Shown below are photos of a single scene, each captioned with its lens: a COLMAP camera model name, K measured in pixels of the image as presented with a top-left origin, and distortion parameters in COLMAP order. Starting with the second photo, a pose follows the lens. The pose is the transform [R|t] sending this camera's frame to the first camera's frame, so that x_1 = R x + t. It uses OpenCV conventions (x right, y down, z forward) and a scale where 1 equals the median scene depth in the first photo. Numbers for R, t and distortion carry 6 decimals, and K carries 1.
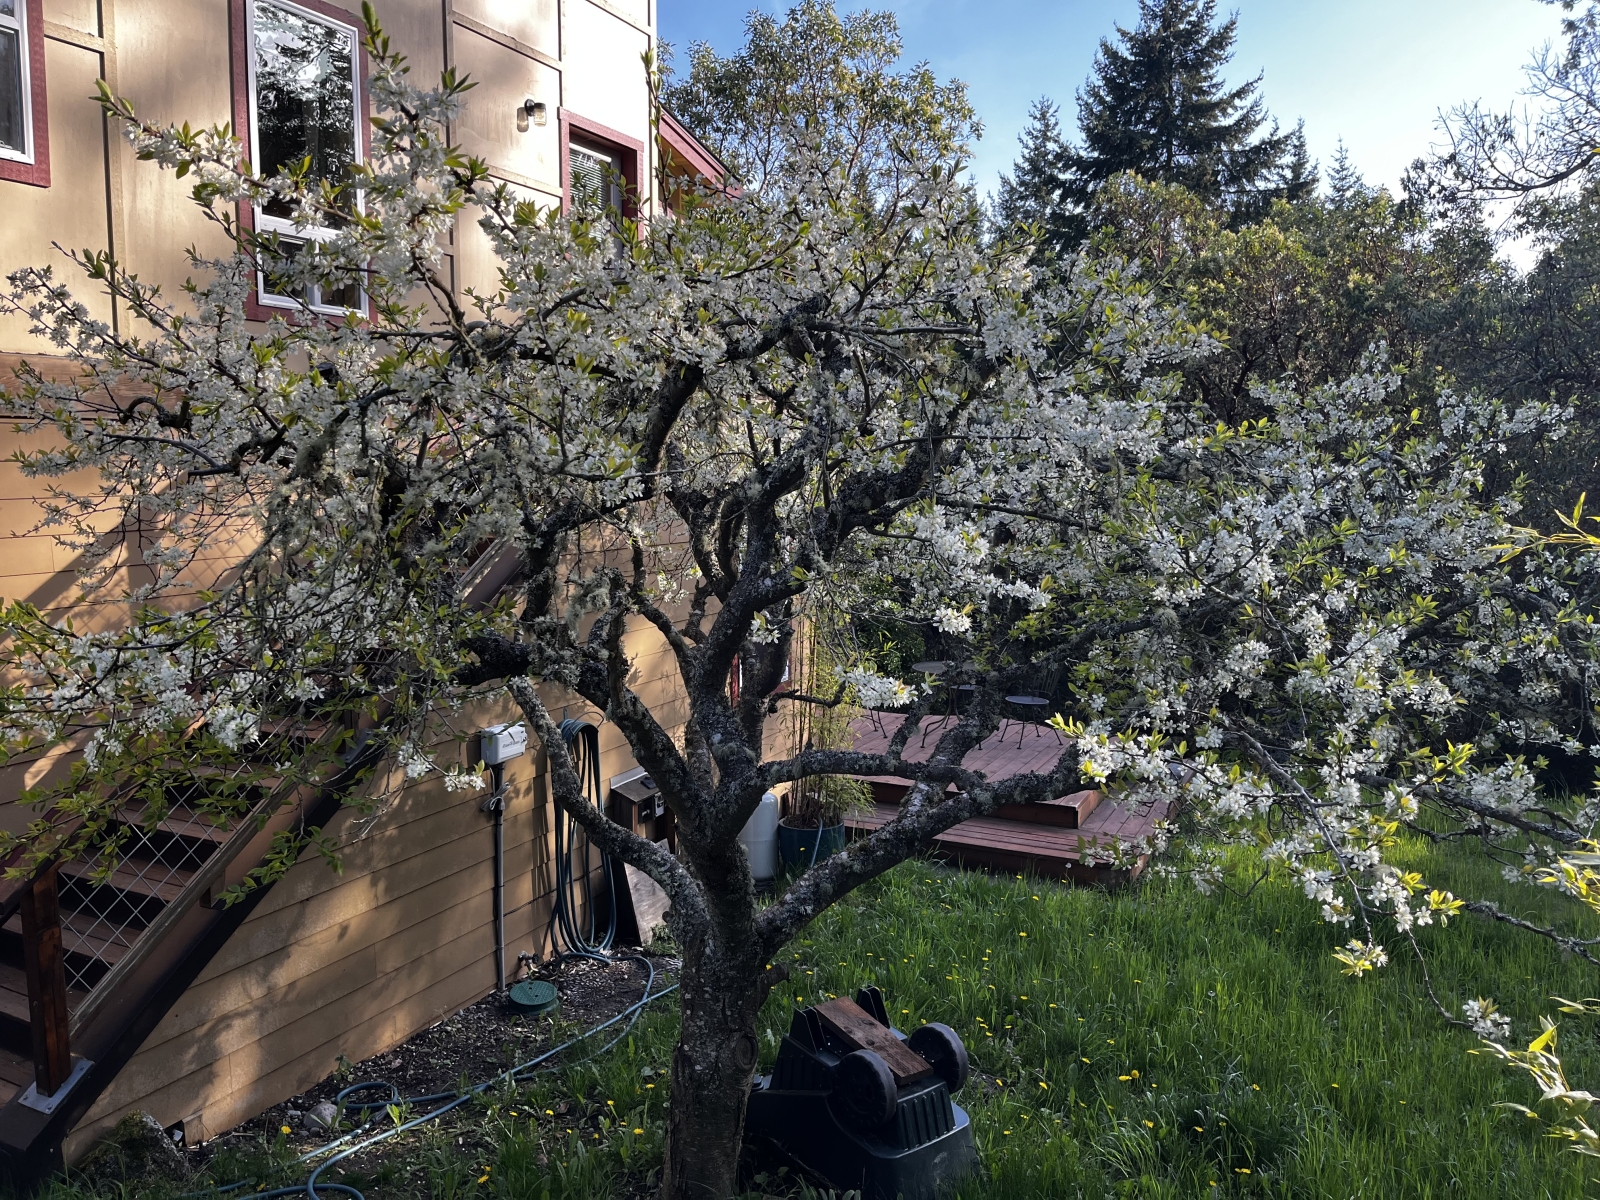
lens RADIAL K [[1207.3, 0, 806.2], [0, 1207.3, 611.3], [0, 0, 1]] dist [0.057942, -0.086502]
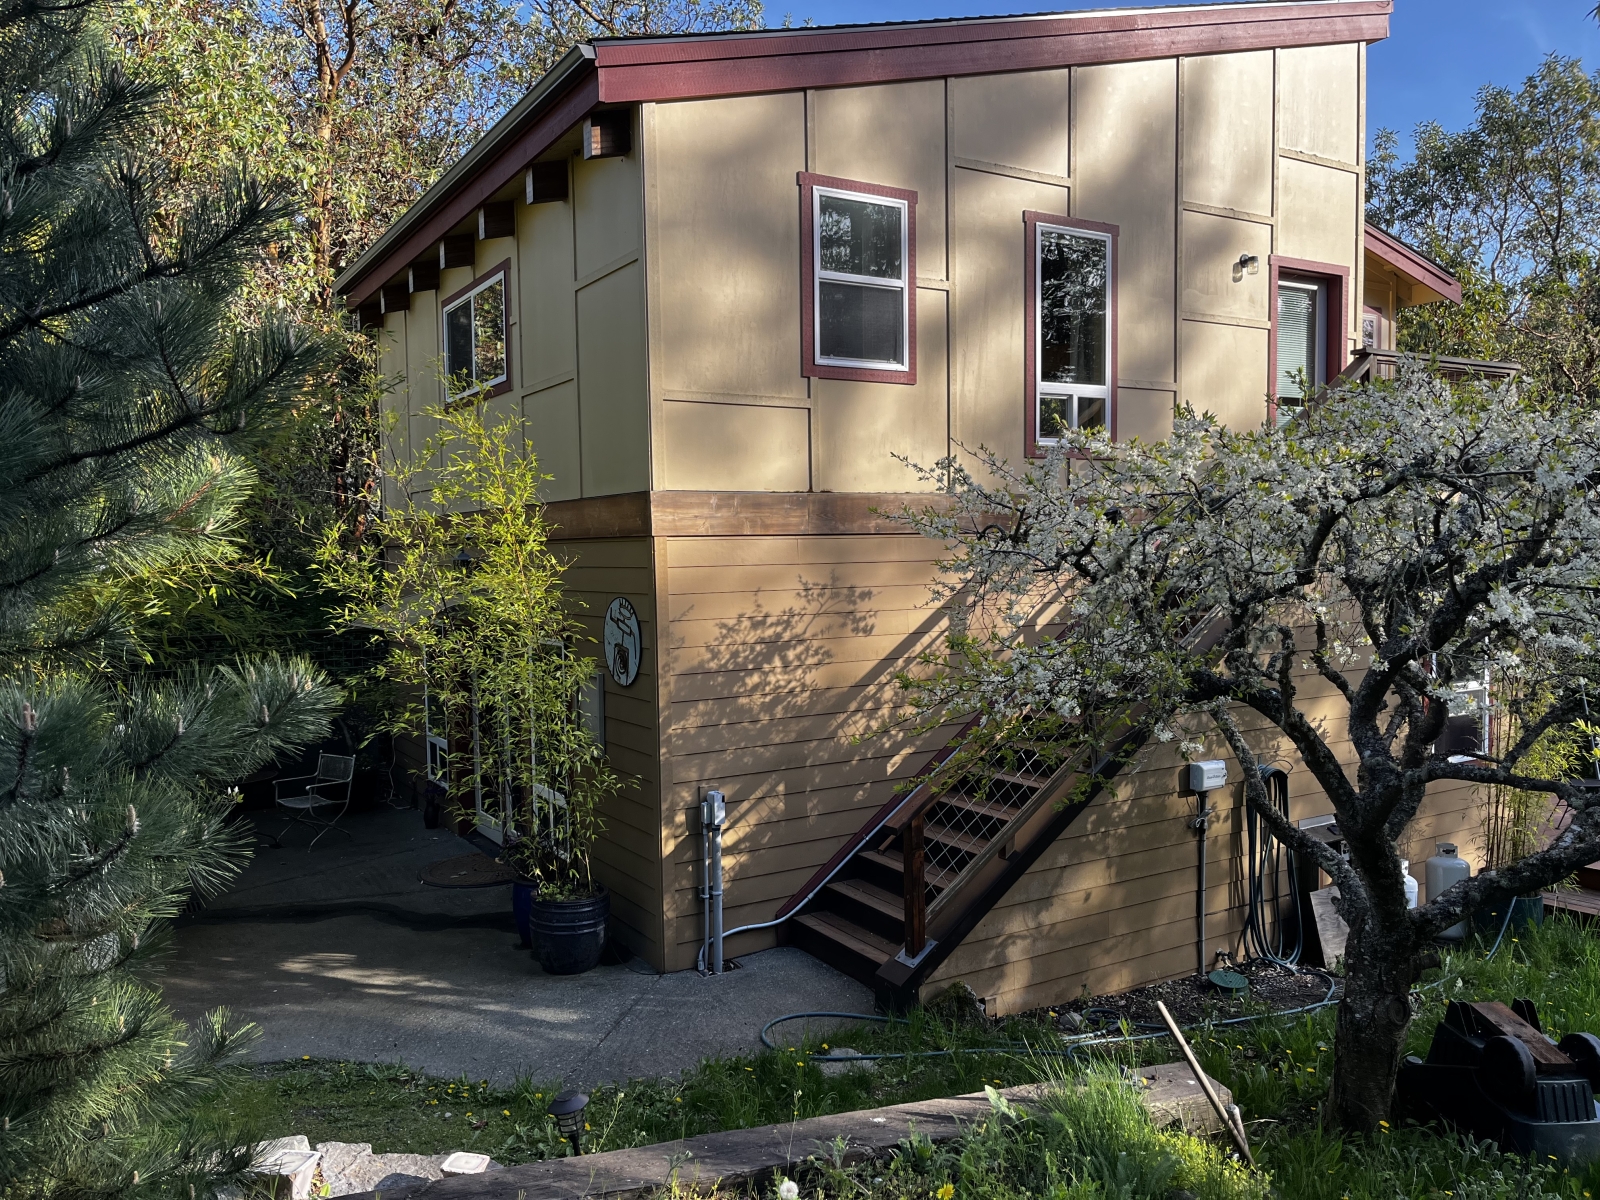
lens RADIAL K [[1207.3, 0, 806.2], [0, 1207.3, 611.3], [0, 0, 1]] dist [0.057942, -0.086502]
pose [[0.846270, 0.008143, -0.532692, 0.083097], [-0.045595, 0.997322, -0.057190, 0.033667], [0.530800, 0.072686, 0.844374, -0.363462]]
